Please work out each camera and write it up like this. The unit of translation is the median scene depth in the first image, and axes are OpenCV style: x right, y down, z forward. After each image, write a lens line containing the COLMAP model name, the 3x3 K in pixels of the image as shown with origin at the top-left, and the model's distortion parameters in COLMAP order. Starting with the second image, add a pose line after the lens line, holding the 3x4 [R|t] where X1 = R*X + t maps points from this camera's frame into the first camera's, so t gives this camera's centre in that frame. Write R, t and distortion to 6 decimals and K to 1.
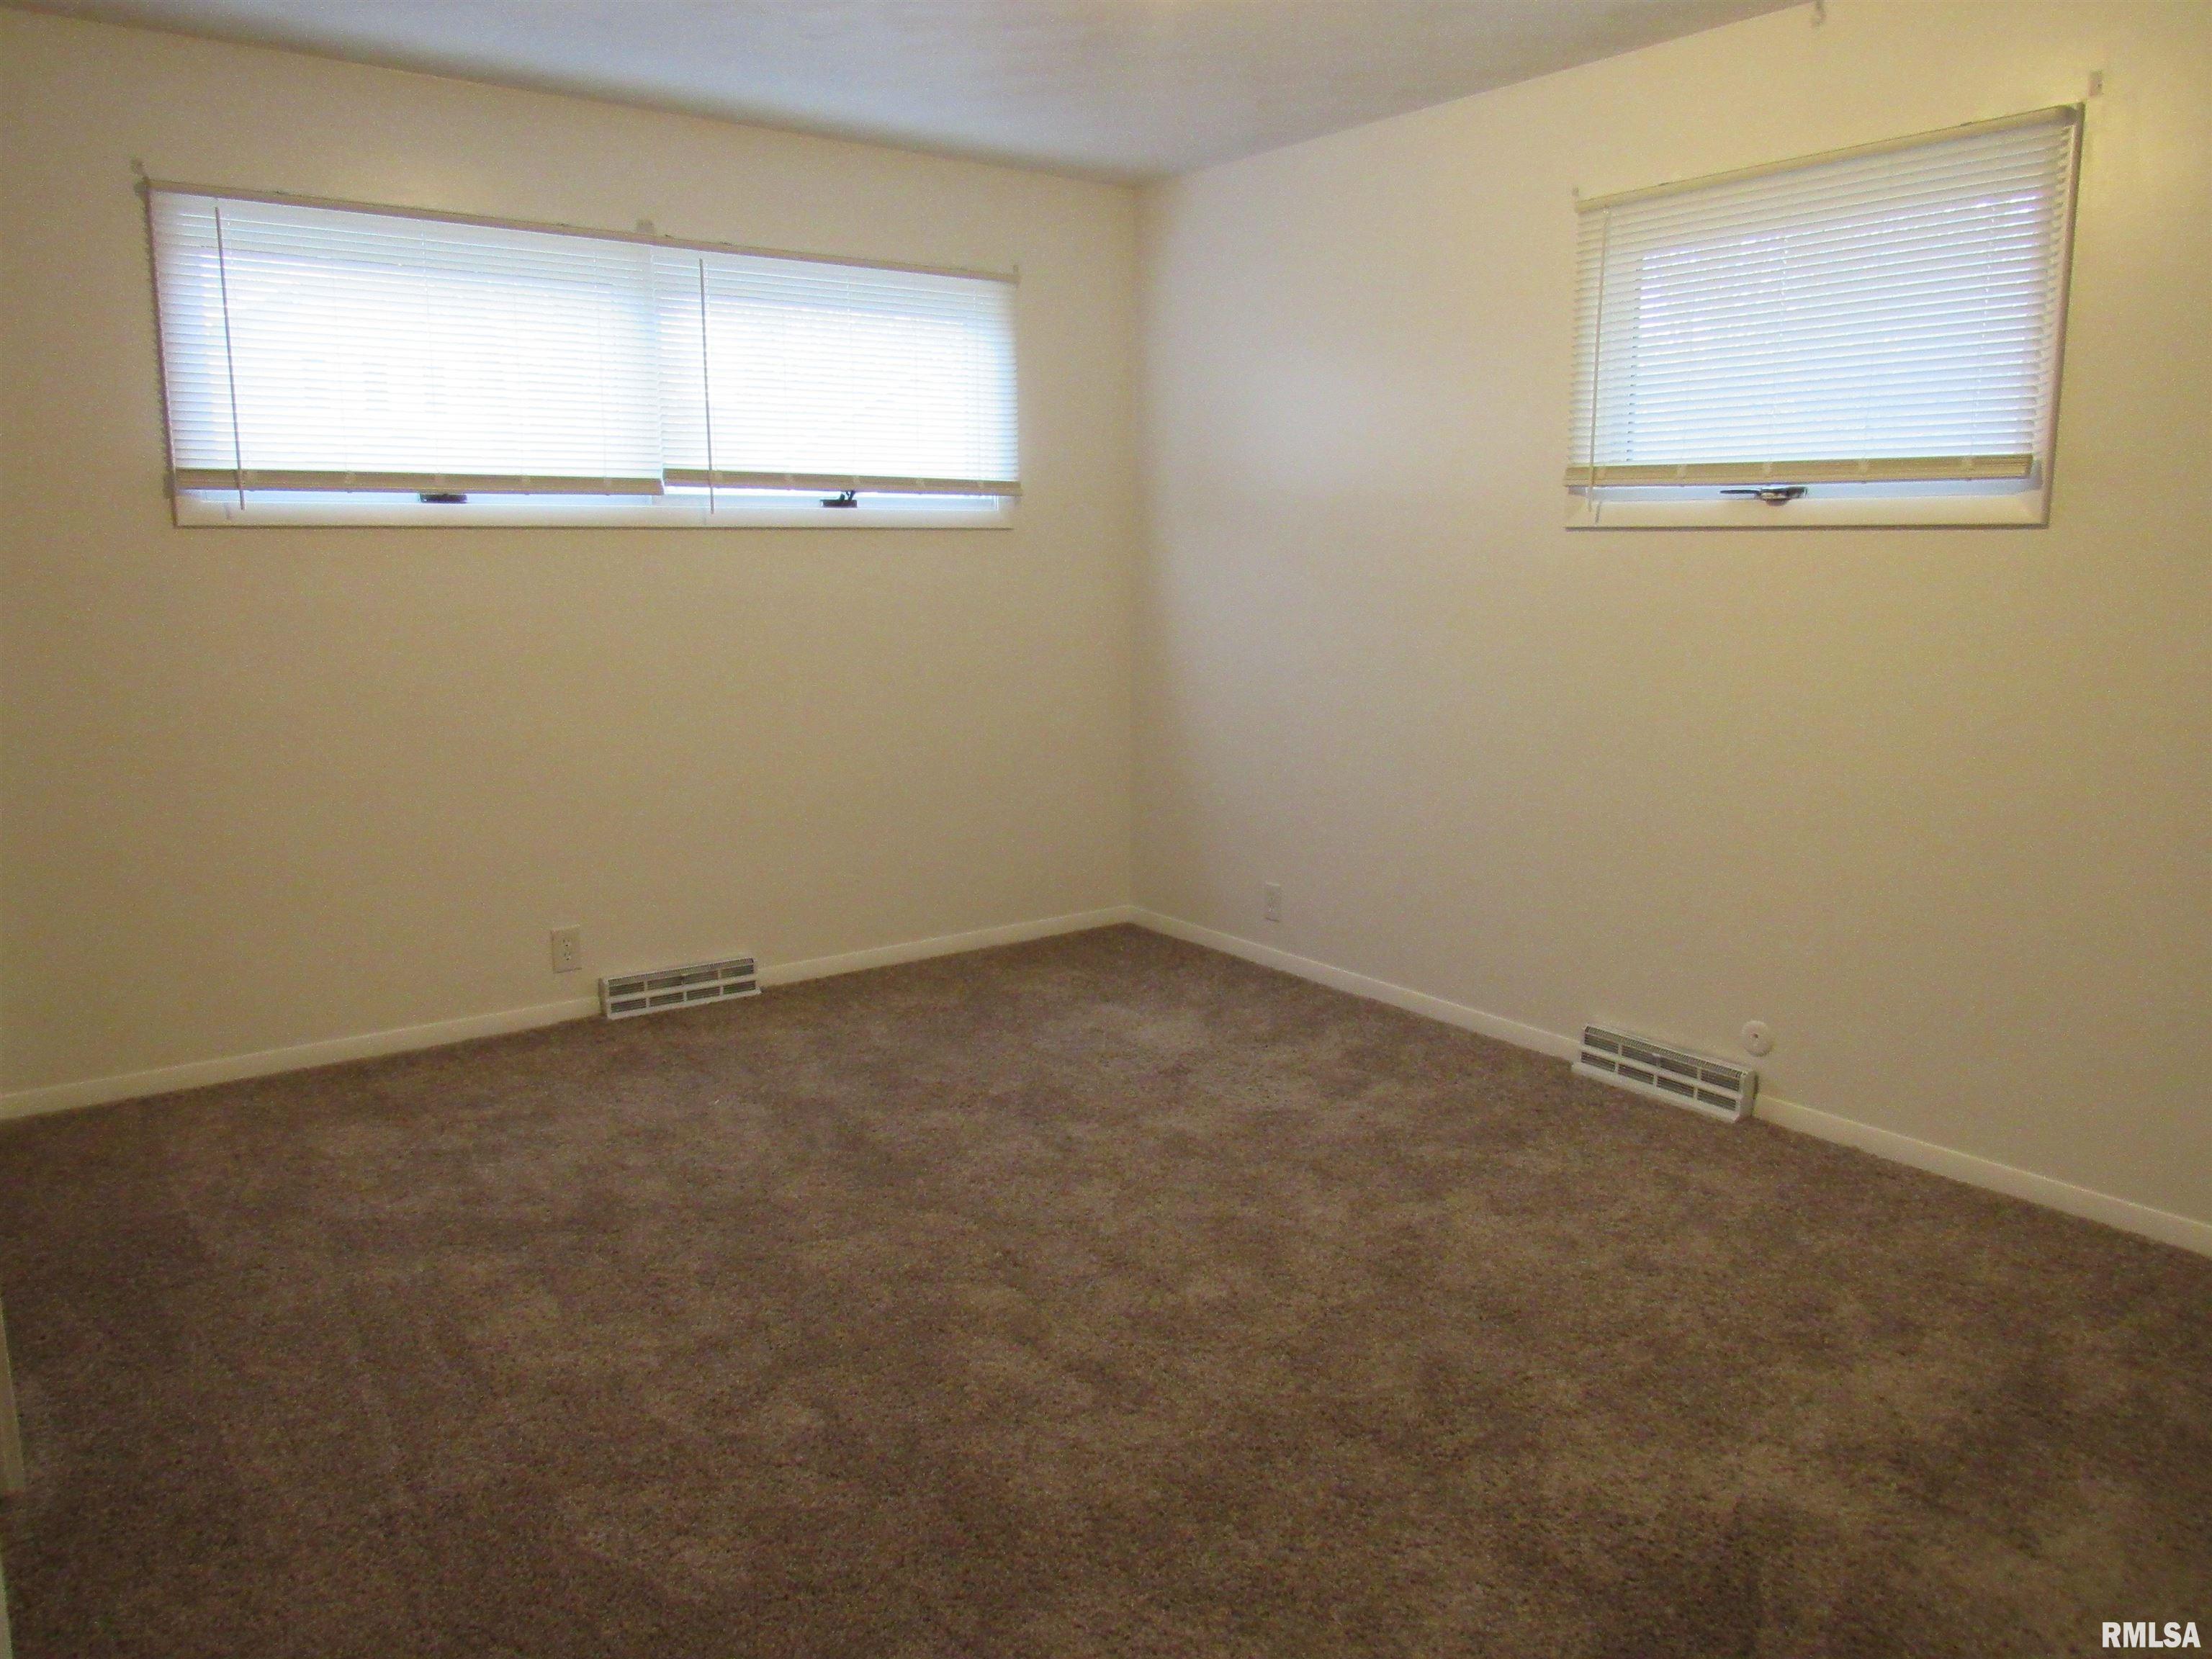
lens RADIAL K [[1575.7, 0, 1106.0], [0, 1575.7, 829.5], [0, 0, 1]] dist [-0.027255, 0.000894]
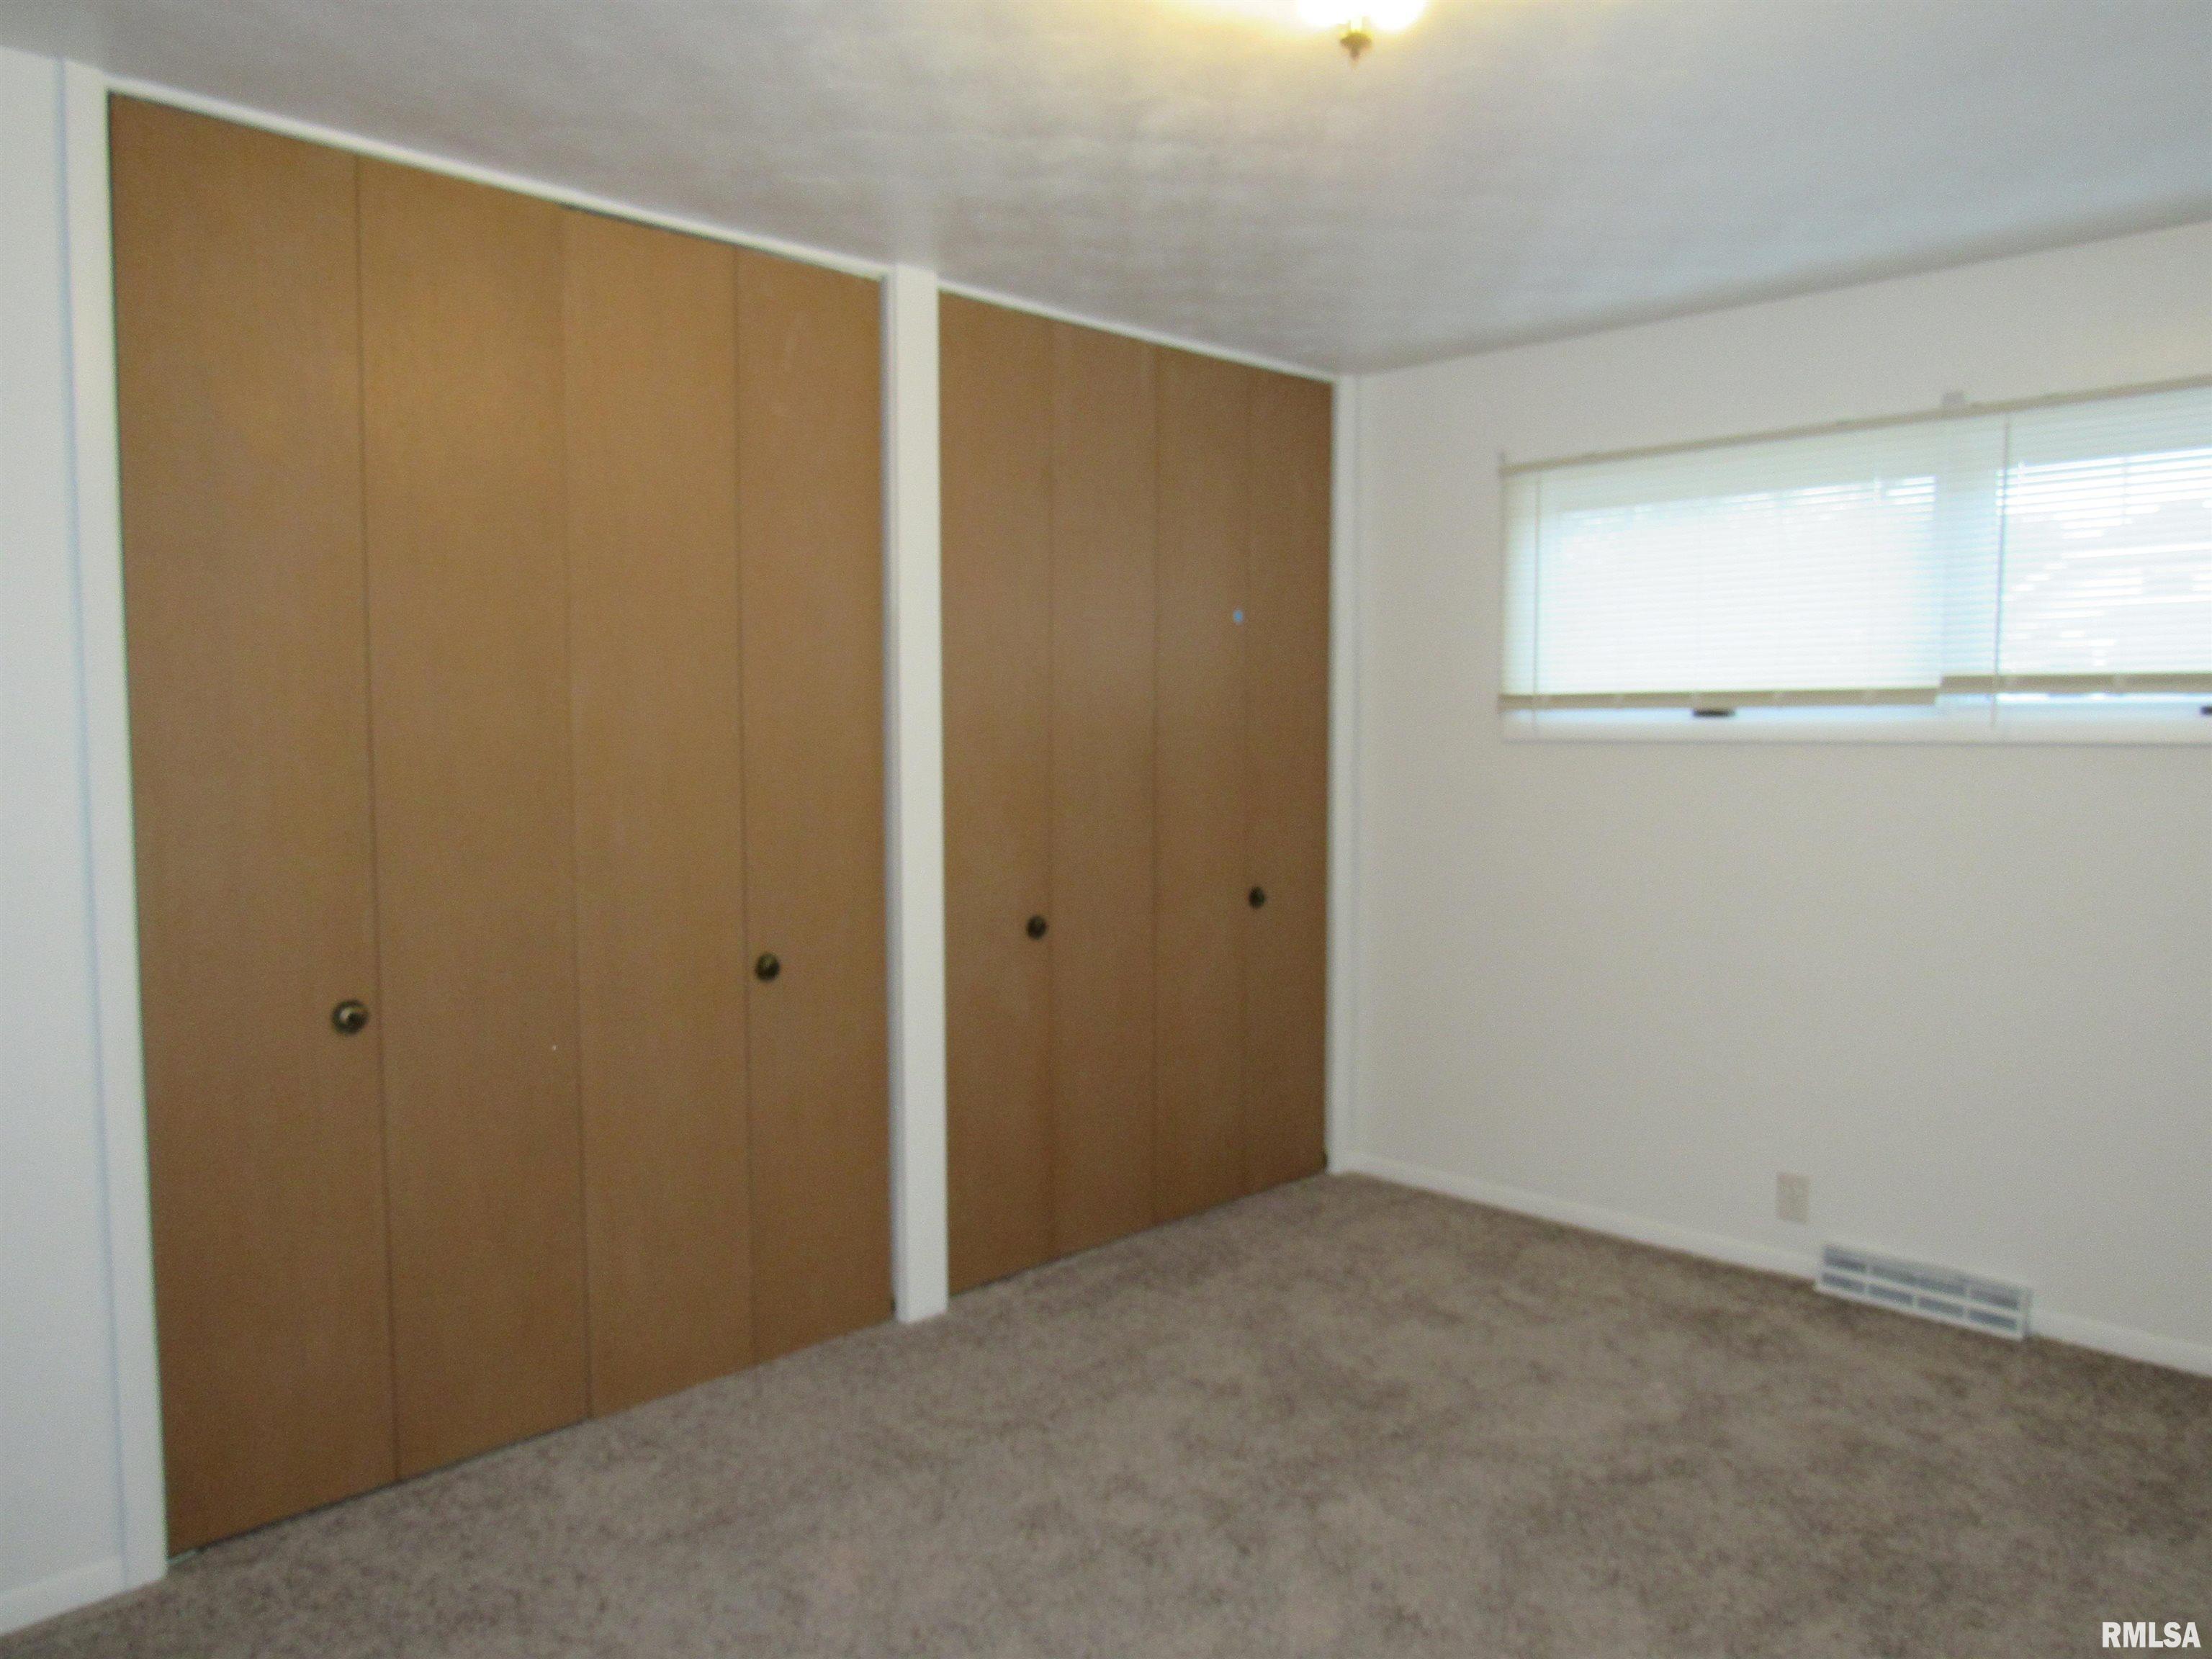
lens RADIAL K [[1575.7, 0, 1106.0], [0, 1575.7, 829.5], [0, 0, 1]] dist [-0.027255, 0.000894]
pose [[0.138987, 0.066854, -0.988035, 0.510702], [-0.170617, 0.984416, 0.042608, -0.109681], [0.975486, 0.162653, 0.148227, 0.459545]]
